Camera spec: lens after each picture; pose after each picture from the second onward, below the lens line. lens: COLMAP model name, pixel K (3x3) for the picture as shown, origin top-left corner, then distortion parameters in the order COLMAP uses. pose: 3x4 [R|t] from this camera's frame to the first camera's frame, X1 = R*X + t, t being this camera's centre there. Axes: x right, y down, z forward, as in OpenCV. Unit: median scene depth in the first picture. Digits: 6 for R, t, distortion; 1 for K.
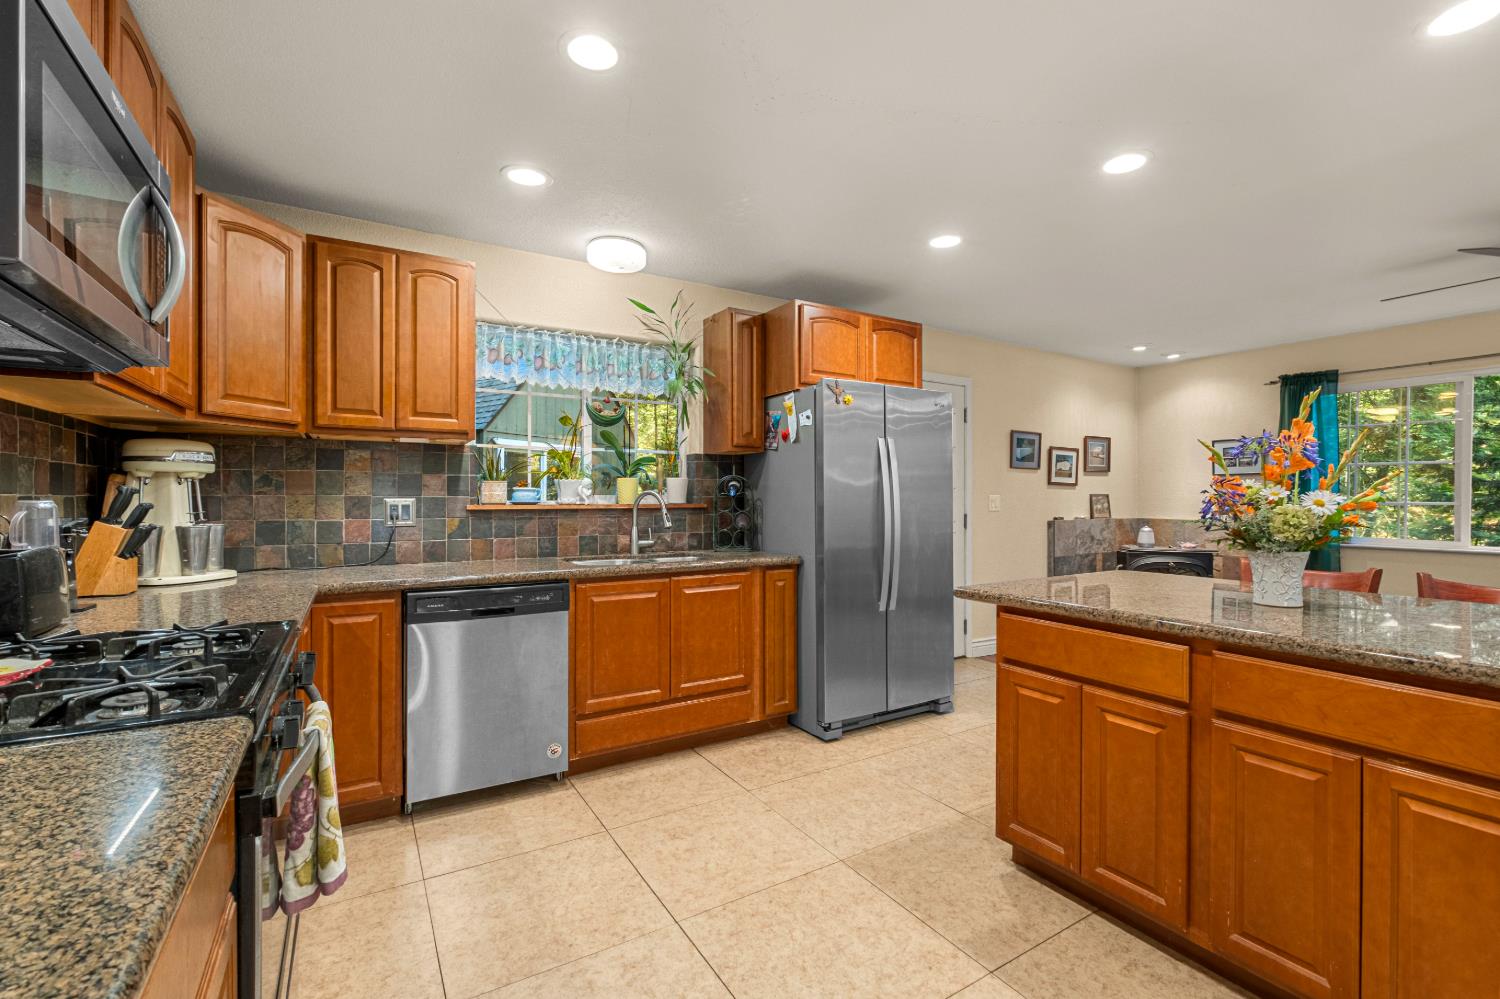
lens RADIAL K [[658.4, 0, 750.0], [0, 658.4, 499.5], [0, 0, 1]] dist [-0.013475, -0.000036]
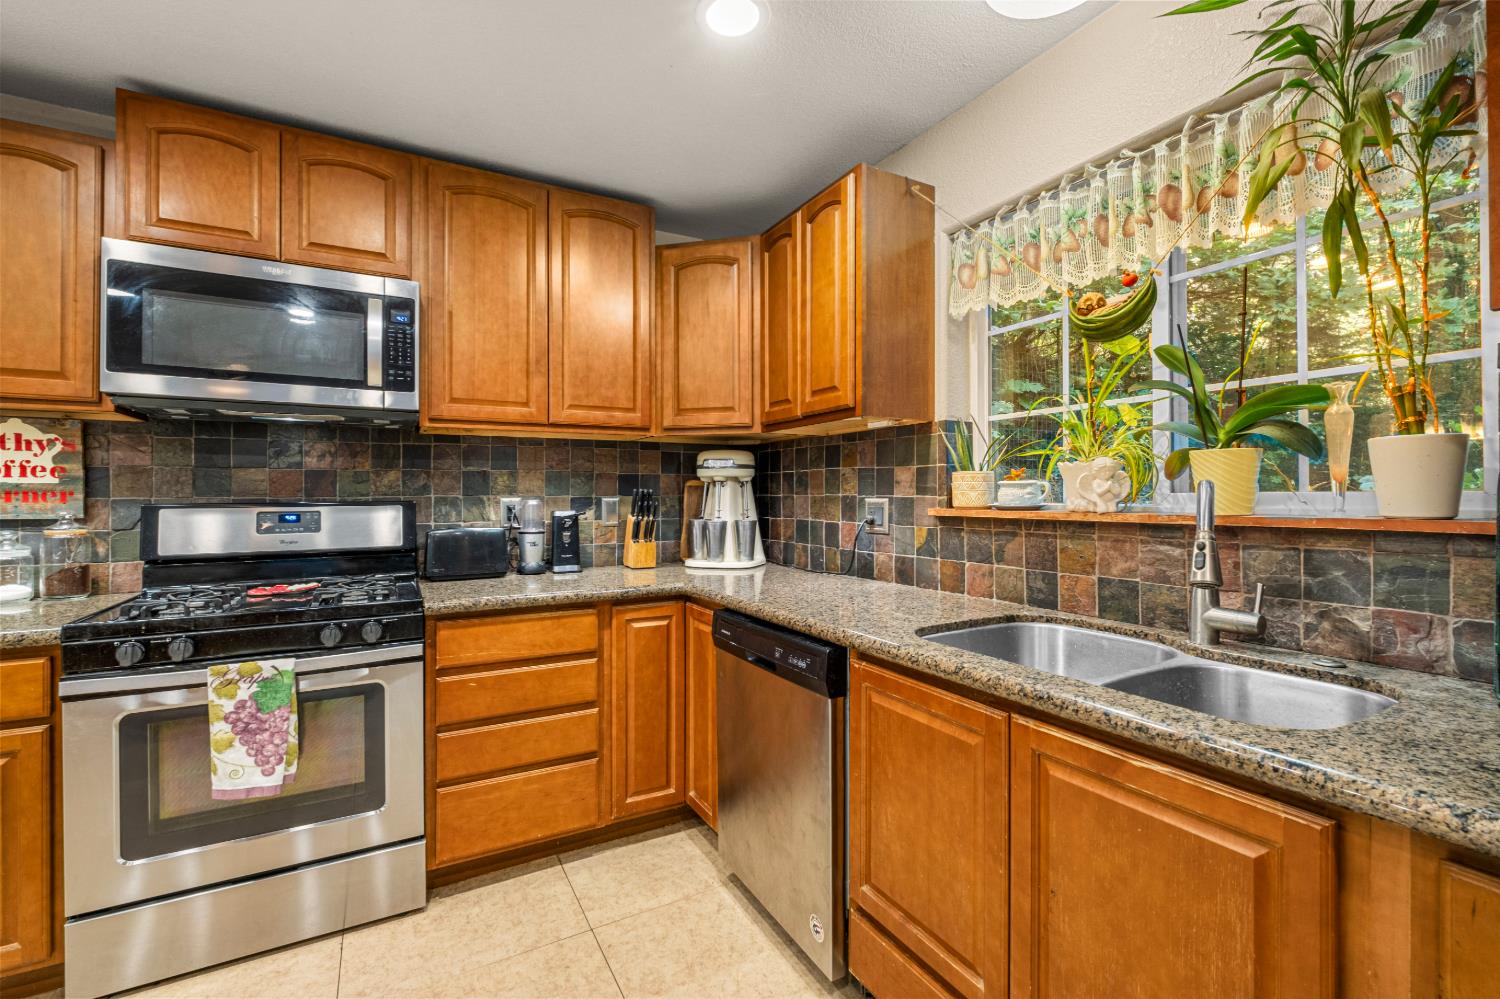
lens RADIAL K [[645.3, 0, 751.3], [0, 645.3, 492.7], [0, 0, 1]] dist [-0.005171, 0.000139]
pose [[-0.032045, -0.004453, -0.999477, 0.233906], [-0.001222, 0.999990, -0.004416, -0.004884], [0.999486, 0.001080, -0.032050, 0.785862]]
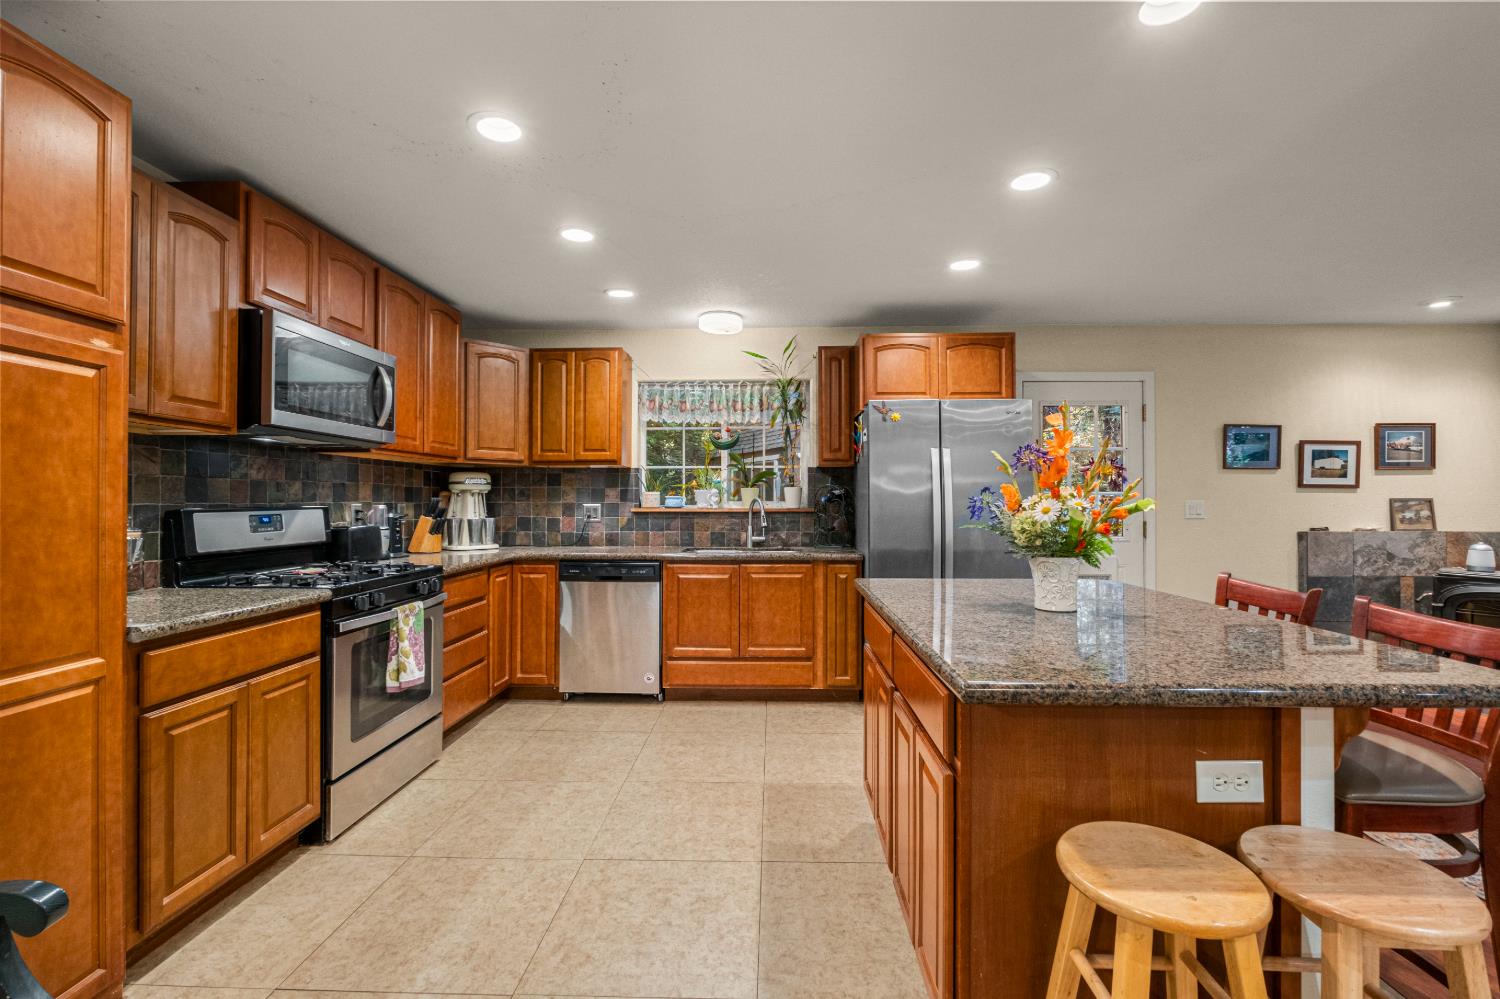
lens RADIAL K [[642.9, 0, 754.3], [0, 642.9, 494.6], [0, 0, 1]] dist [-0.004688, 0.000212]
pose [[0.839104, -0.006520, -0.543932, 0.552740], [-0.001315, 0.999901, -0.014013, -0.002620], [0.543970, 0.012474, 0.839012, -0.059423]]
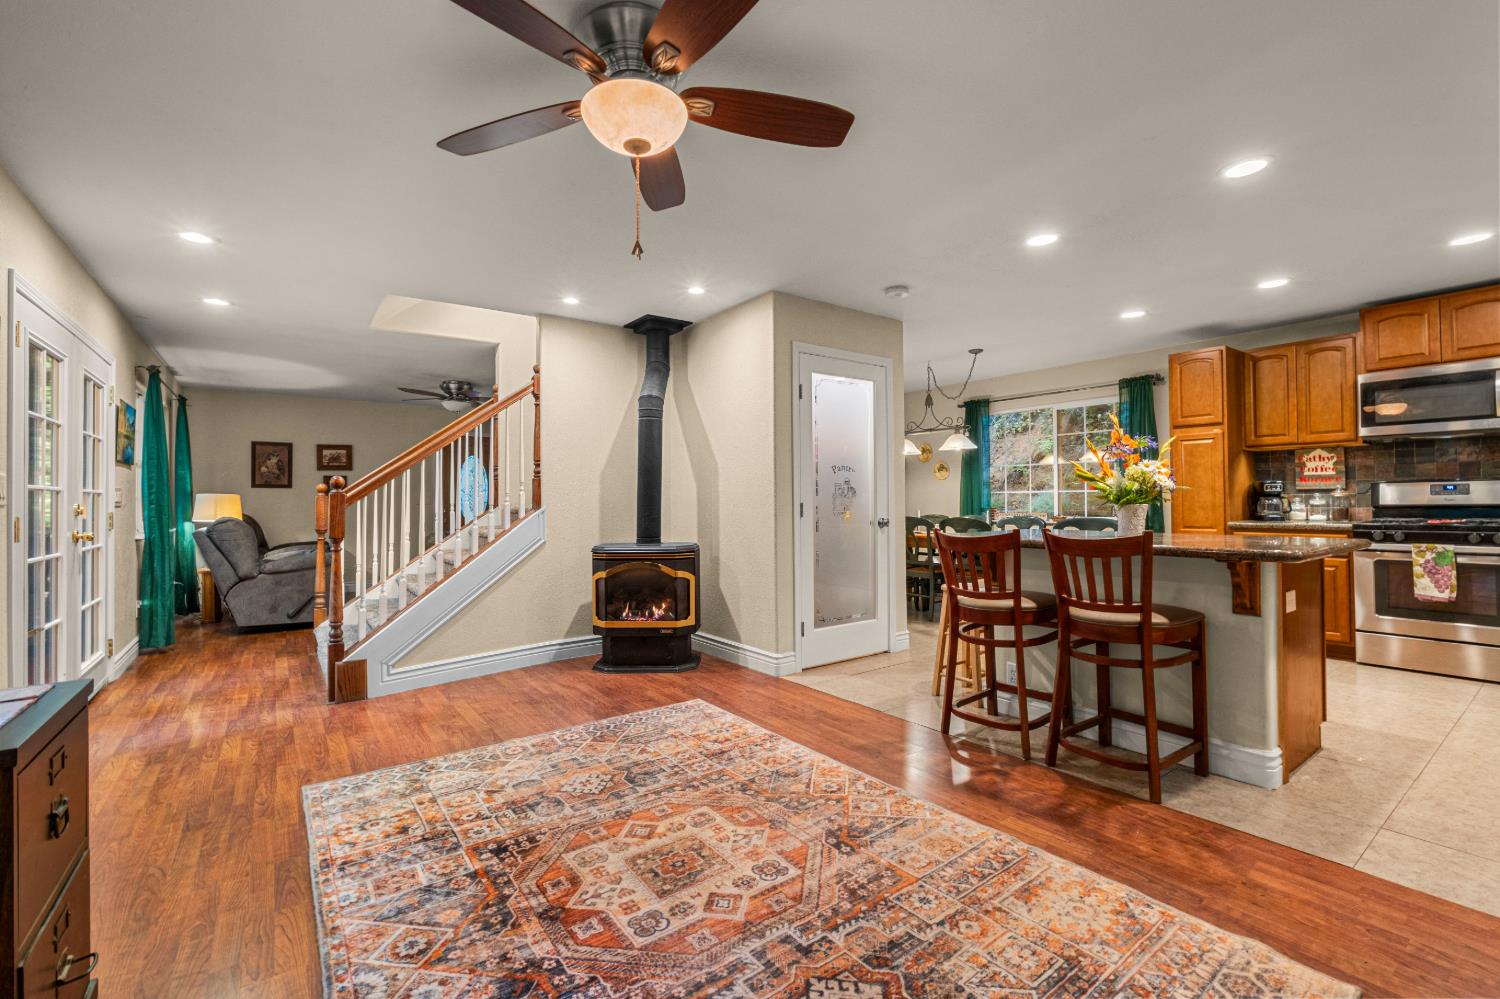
lens RADIAL K [[642.9, 0, 754.3], [0, 642.9, 494.6], [0, 0, 1]] dist [-0.004688, 0.000212]
pose [[-0.995784, 0.006819, -0.091472, 1.092374], [0.007665, 0.999931, -0.008898, 0.033856], [0.091405, -0.009561, -0.995768, 1.438691]]
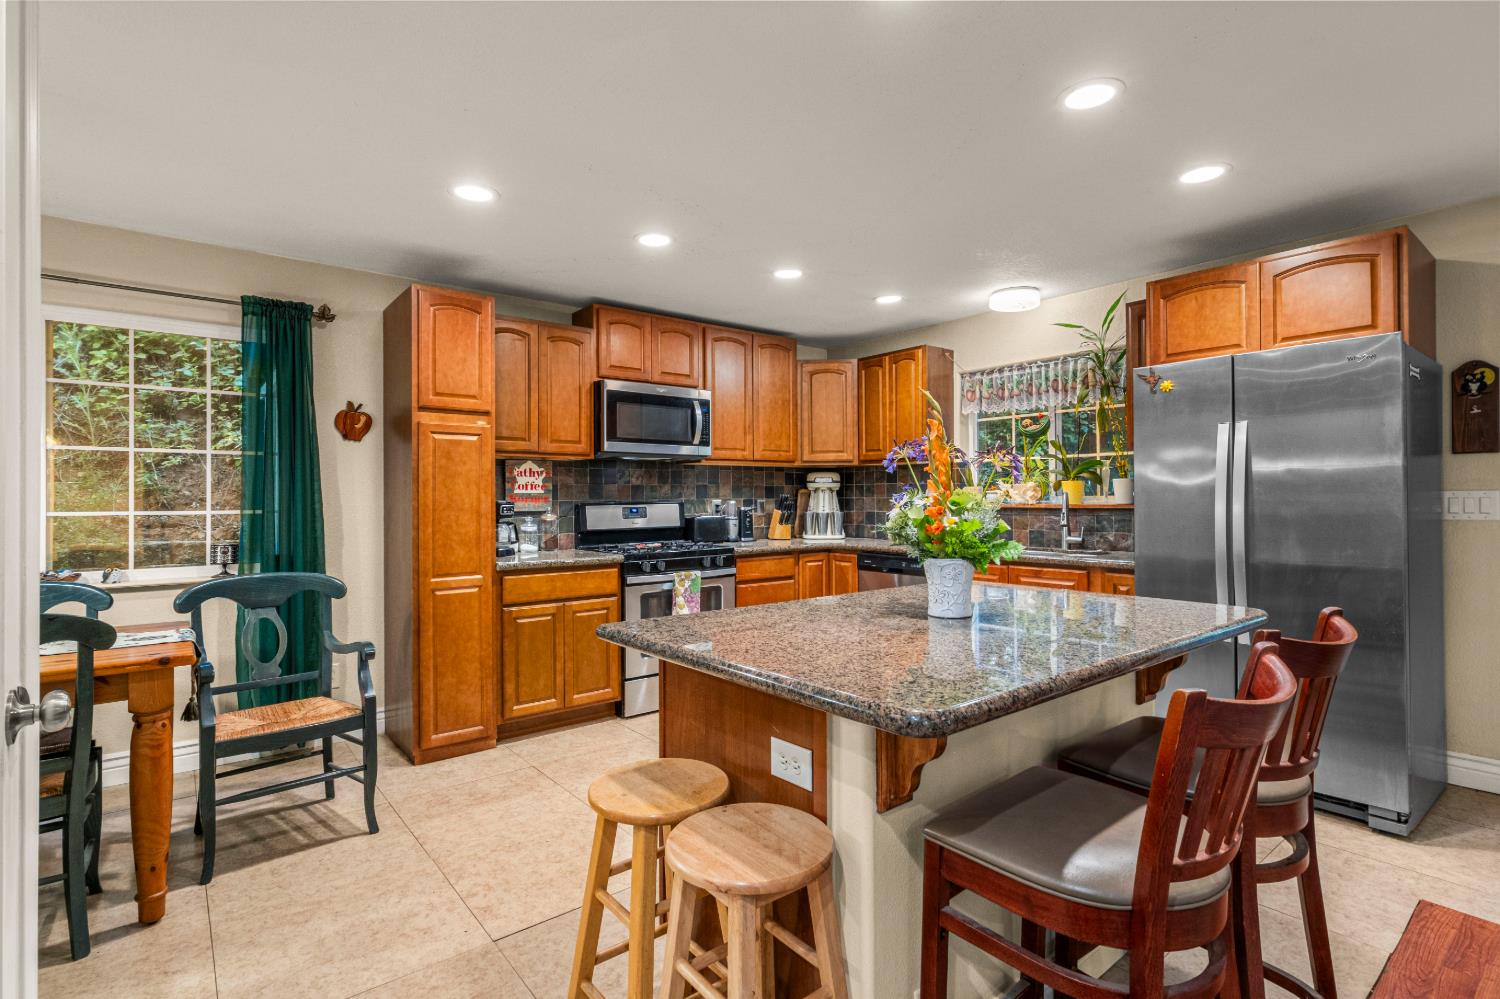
lens RADIAL K [[723.7, 0, 755.9], [0, 723.7, 493.5], [0, 0, 1]] dist [-0.000213, 0.000078]
pose [[0.138850, -0.006481, -0.990292, 1.028160], [0.002215, 0.999978, -0.006233, -0.005355], [0.990311, -0.001328, 0.138862, 0.327263]]
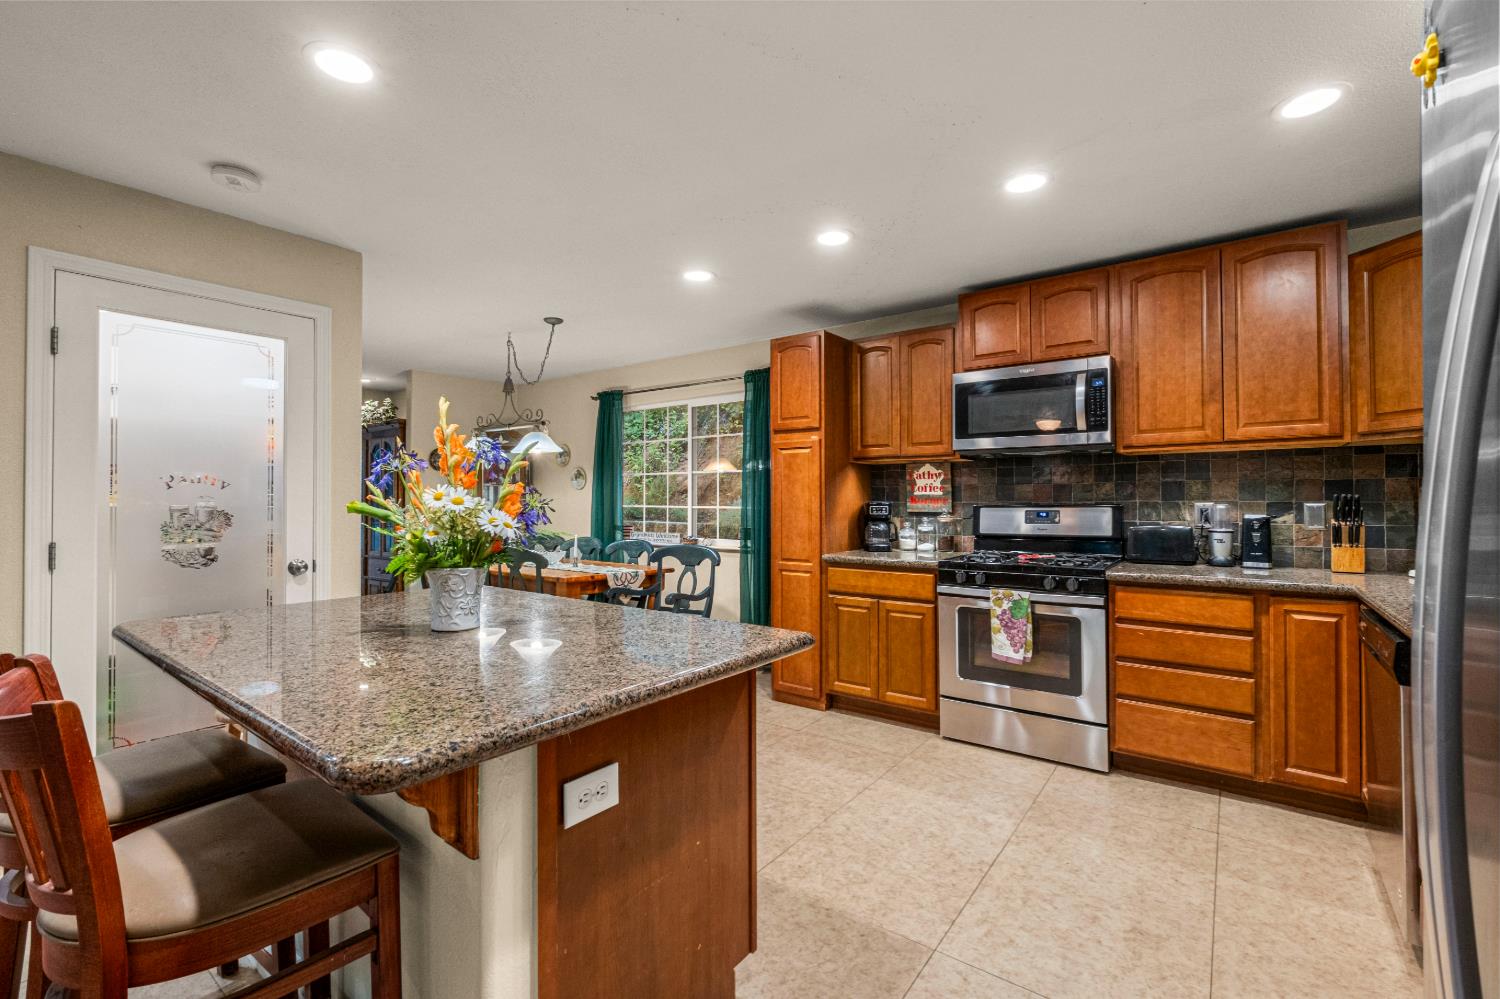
lens RADIAL K [[645.3, 0, 751.3], [0, 645.3, 492.7], [0, 0, 1]] dist [-0.005171, 0.000139]
pose [[-0.927985, -0.002627, -0.372607, 0.439889], [0.000785, 0.999959, -0.009003, -0.008314], [0.372616, -0.008647, -0.927945, 1.108356]]
